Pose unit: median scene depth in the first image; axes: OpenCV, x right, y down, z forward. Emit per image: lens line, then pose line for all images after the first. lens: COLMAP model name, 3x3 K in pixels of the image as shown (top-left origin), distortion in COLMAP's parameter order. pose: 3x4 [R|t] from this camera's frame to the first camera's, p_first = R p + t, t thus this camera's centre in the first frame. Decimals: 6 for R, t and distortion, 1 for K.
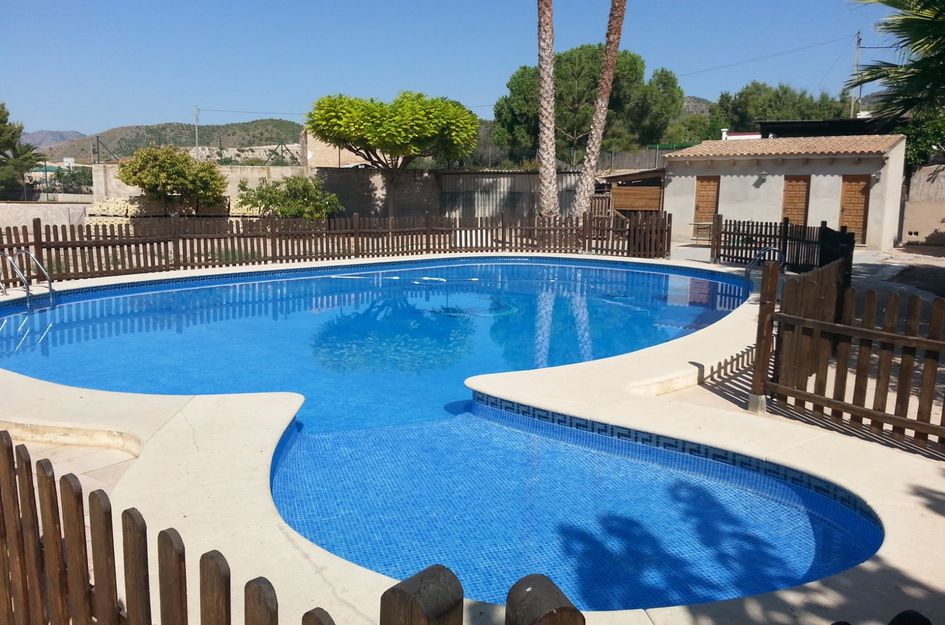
lens RADIAL K [[739.7, 0, 474.8], [0, 739.7, 298.6], [0, 0, 1]] dist [0.015908, -0.112798]
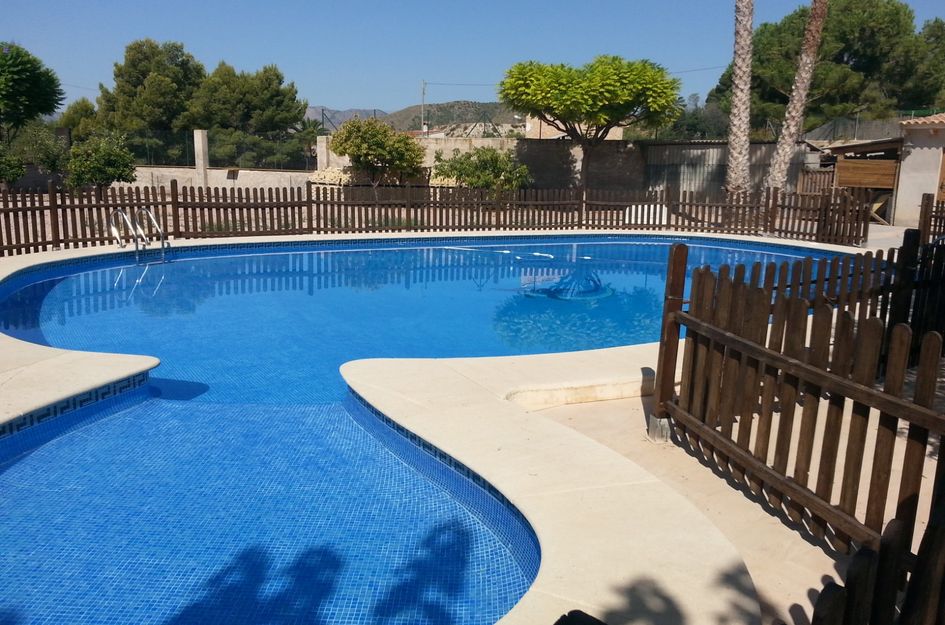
lens RADIAL K [[736.6, 0, 472.5], [0, 736.6, 312.5], [0, 0, 1]] dist [0.031870, -0.101442]
pose [[0.933192, 0.077679, -0.350884, 0.110049], [-0.060063, 0.996339, 0.060832, -0.003237], [0.354325, -0.035693, 0.934441, 0.060048]]
